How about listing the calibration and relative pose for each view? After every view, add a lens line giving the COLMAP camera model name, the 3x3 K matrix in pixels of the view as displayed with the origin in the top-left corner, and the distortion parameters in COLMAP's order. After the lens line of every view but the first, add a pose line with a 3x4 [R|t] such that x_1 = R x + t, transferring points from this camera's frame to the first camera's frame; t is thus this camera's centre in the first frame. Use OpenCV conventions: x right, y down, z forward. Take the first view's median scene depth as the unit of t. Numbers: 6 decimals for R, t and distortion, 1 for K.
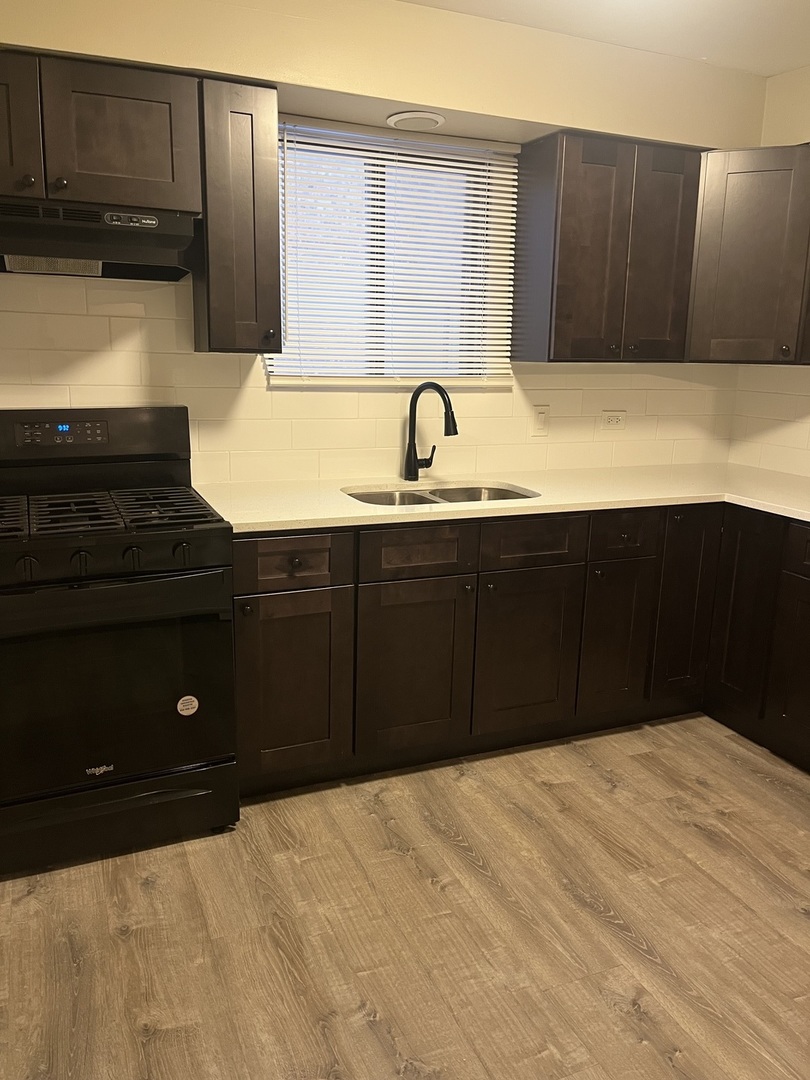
lens RADIAL K [[819.5, 0, 404.8], [0, 819.5, 510.9], [0, 0, 1]] dist [0.062630, -0.075840]
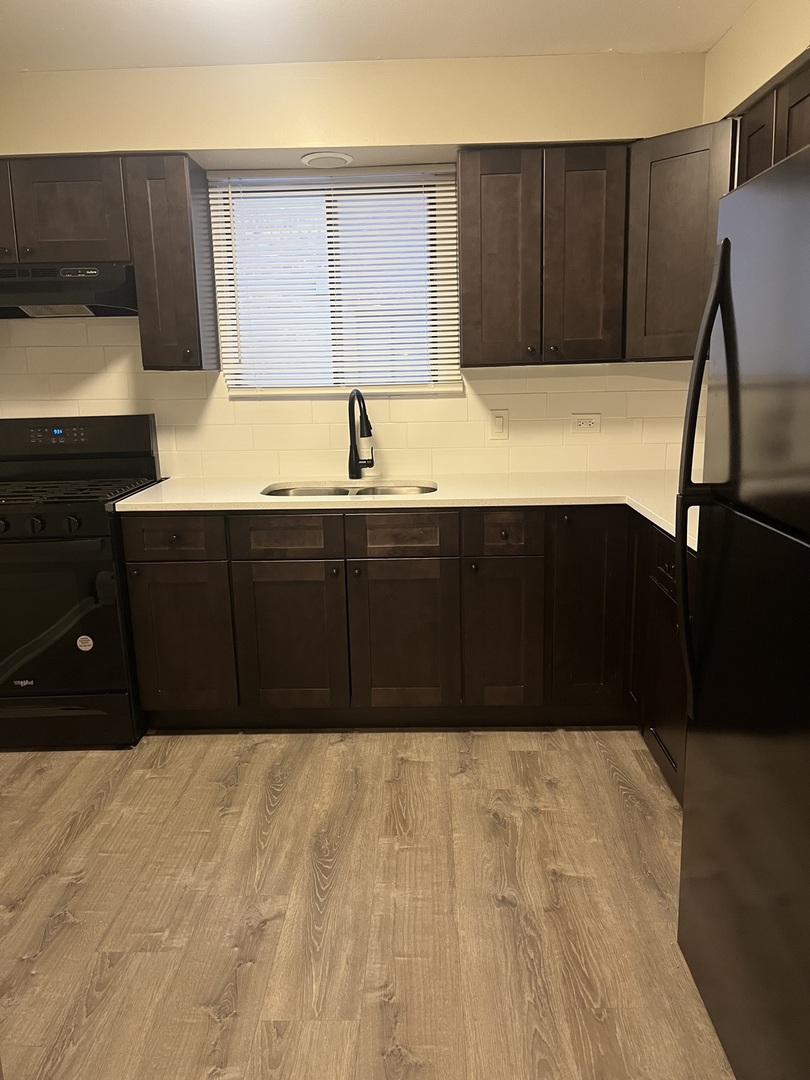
lens RADIAL K [[819.1, 0, 403.4], [0, 819.1, 522.4], [0, 0, 1]] dist [0.054884, -0.063274]
pose [[0.909662, 0.034981, -0.413874, 0.637301], [-0.039477, 0.999218, -0.002313, 0.026430], [0.413470, 0.018442, 0.910331, 0.021718]]
